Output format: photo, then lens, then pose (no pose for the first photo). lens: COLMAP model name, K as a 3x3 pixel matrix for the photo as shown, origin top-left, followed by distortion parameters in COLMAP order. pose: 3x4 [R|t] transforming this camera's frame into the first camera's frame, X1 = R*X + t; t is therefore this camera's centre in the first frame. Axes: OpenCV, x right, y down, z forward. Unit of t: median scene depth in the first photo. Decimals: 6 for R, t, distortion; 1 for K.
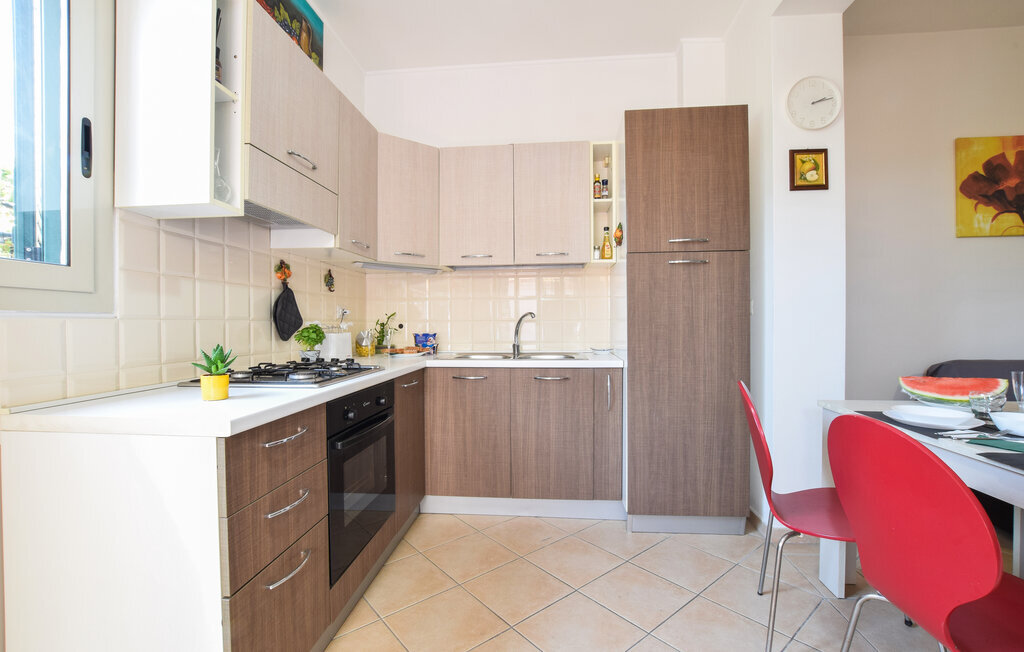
lens RADIAL K [[436.9, 0, 512.0], [0, 436.9, 326.0], [0, 0, 1]] dist [-0.014013, 0.000245]
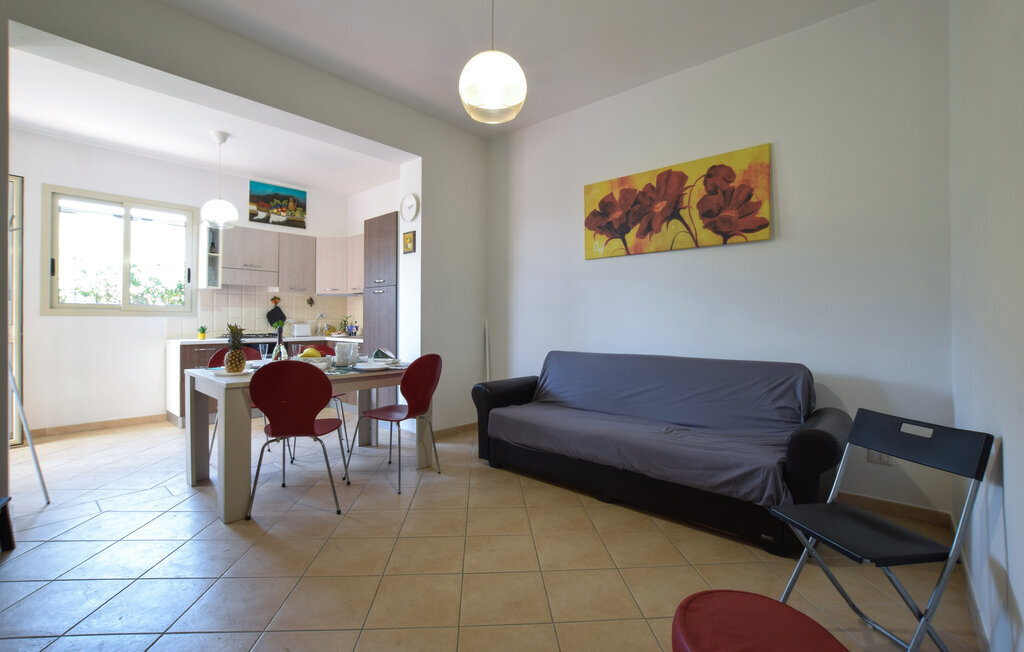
lens RADIAL K [[453.4, 0, 508.9], [0, 453.4, 318.3], [0, 0, 1]] dist [-0.027808, 0.001018]
pose [[0.807997, 0.005469, -0.589161, 1.674572], [-0.016436, 0.999777, -0.013261, -0.005003], [0.588957, 0.020398, 0.807907, -0.259544]]
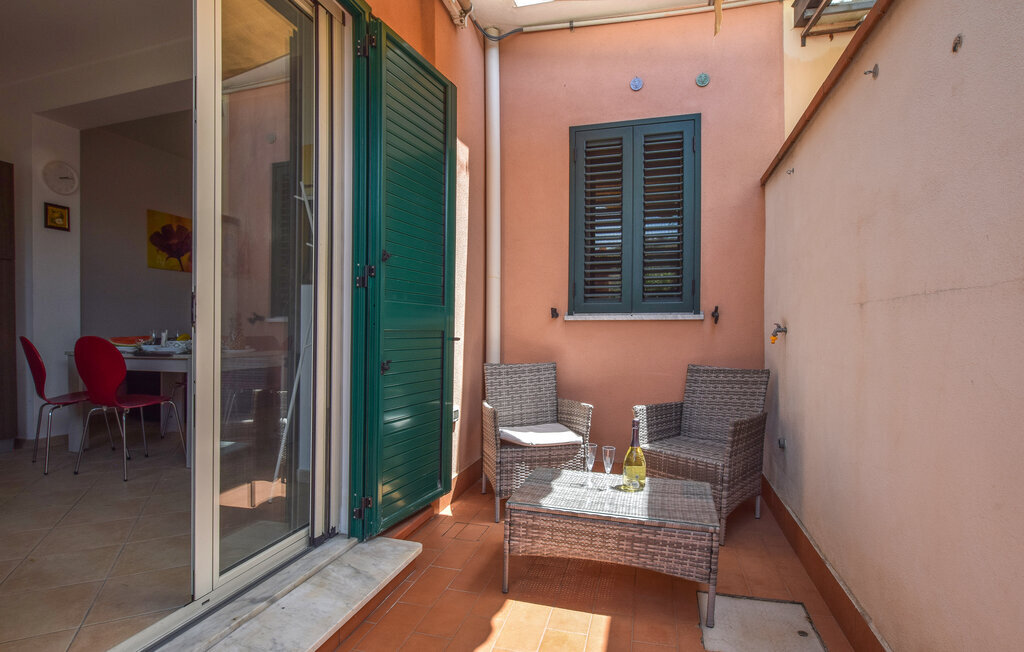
lens RADIAL K [[496.6, 0, 508.7], [0, 496.6, 332.7], [0, 0, 1]] dist [-0.038362, 0.011011]
pose [[0.183837, 0.000992, 0.982956, -0.596235], [0.010959, 0.999935, -0.003058, 0.073621], [-0.982896, 0.011335, 0.183814, -0.753262]]
